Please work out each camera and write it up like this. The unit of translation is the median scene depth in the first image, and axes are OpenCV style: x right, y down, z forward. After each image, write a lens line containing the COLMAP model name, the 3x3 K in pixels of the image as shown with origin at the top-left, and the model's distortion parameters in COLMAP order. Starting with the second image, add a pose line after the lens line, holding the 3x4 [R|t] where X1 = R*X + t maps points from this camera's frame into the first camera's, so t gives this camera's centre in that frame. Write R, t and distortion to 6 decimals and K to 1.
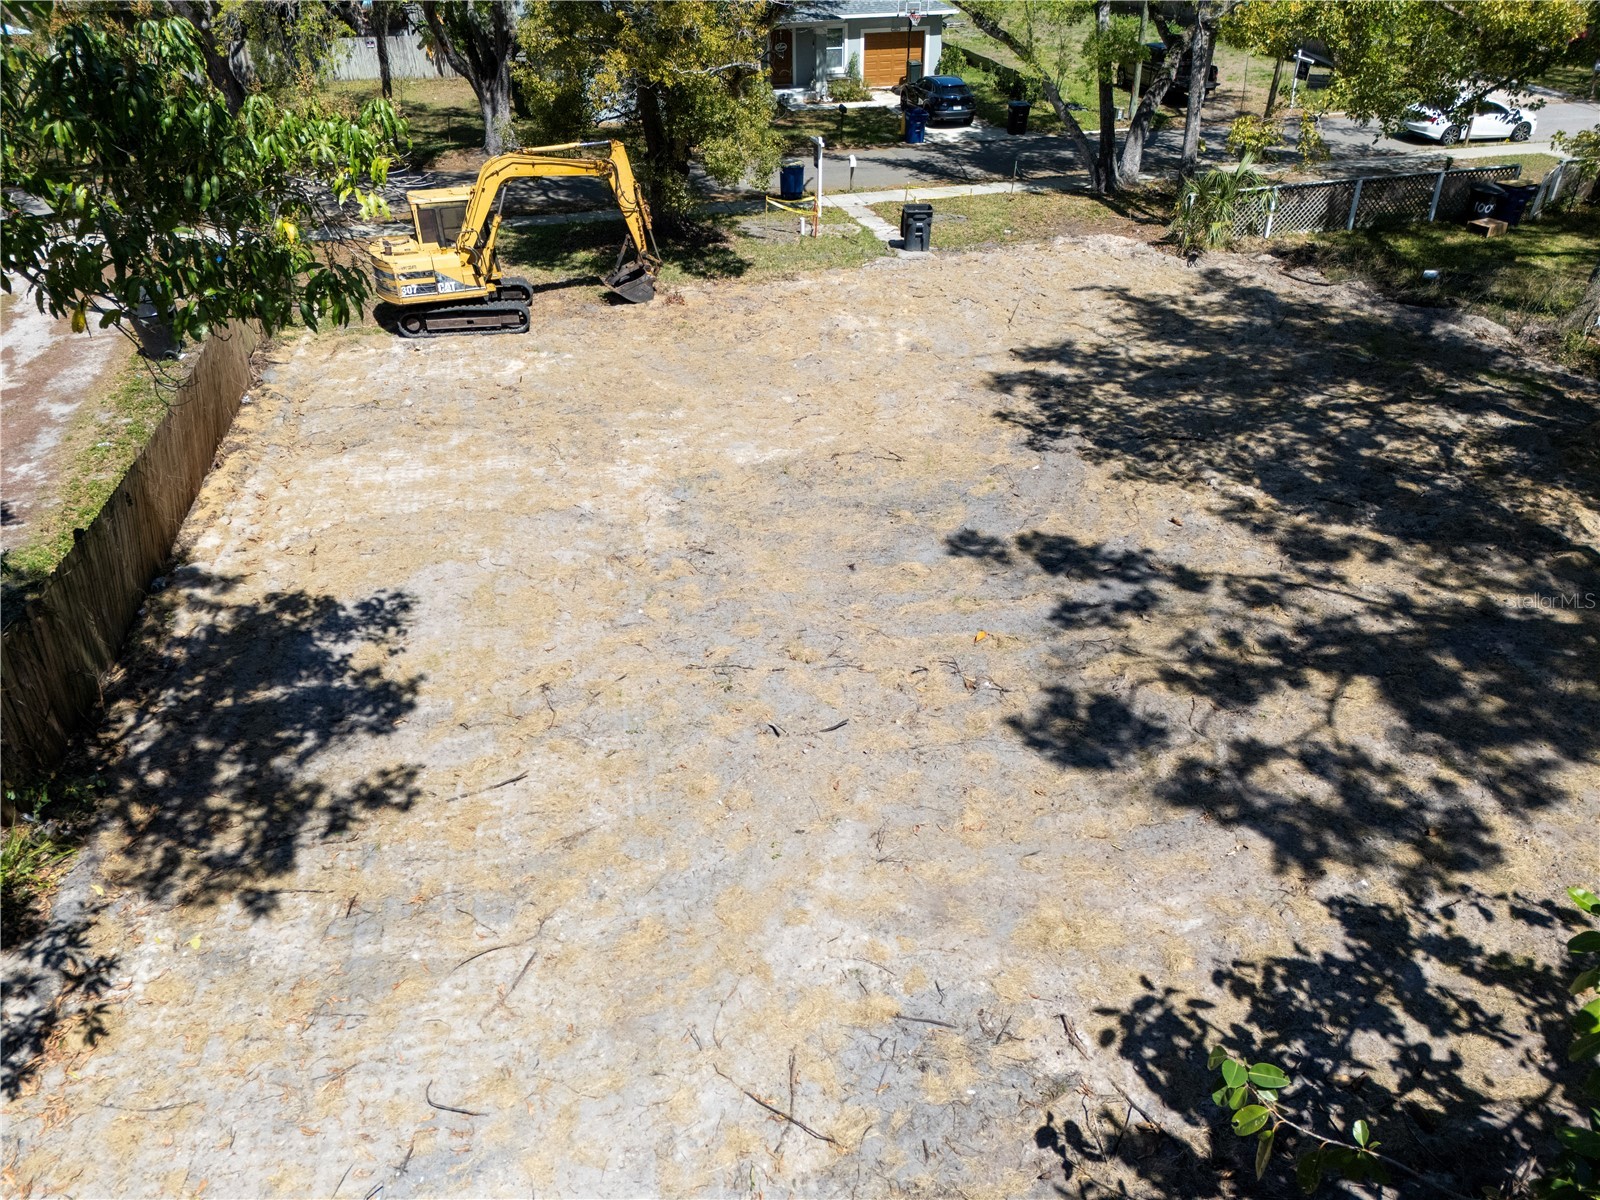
lens RADIAL K [[1152.2, 0, 795.8], [0, 1152.2, 555.3], [0, 0, 1]] dist [0.065284, -0.034814]
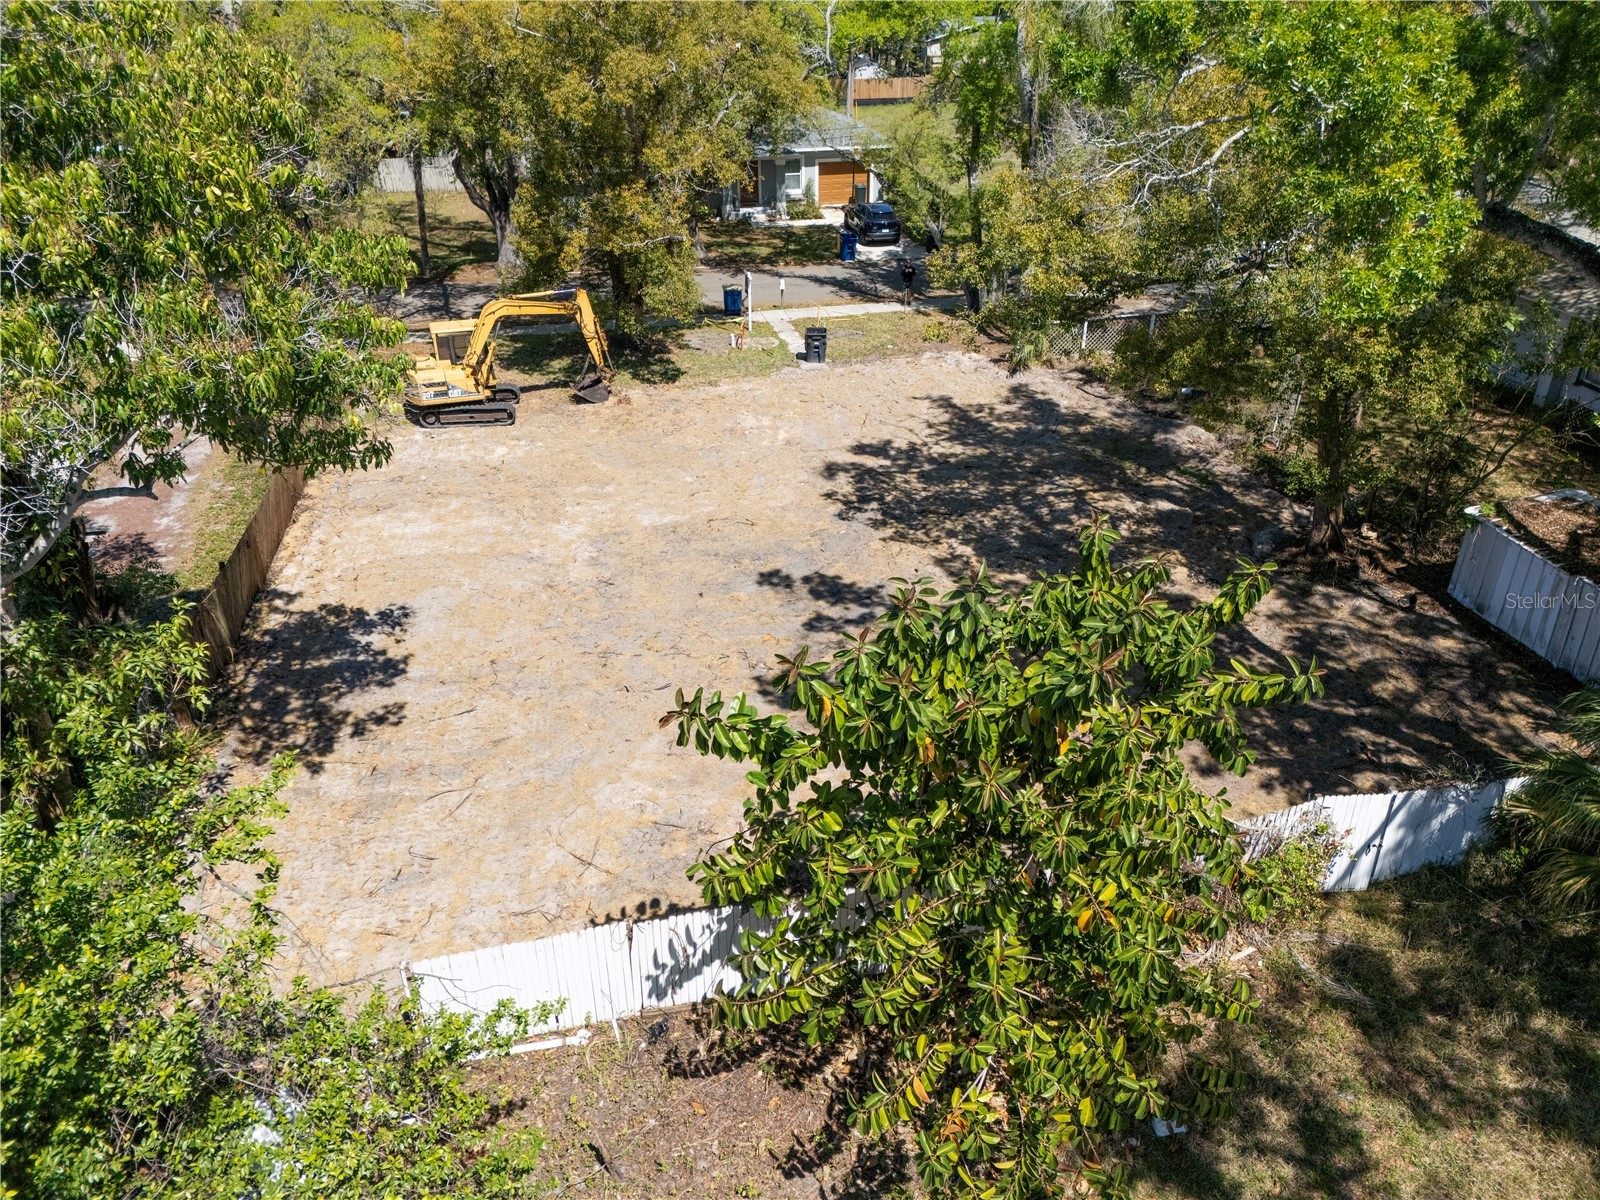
lens RADIAL K [[1152.2, 0, 795.8], [0, 1152.2, 555.3], [0, 0, 1]] dist [0.065284, -0.034814]
pose [[0.999562, 0.017470, -0.023901, 0.167830], [-0.018386, 0.999083, -0.038666, 0.011633], [0.023203, 0.039089, 0.998966, -0.431959]]
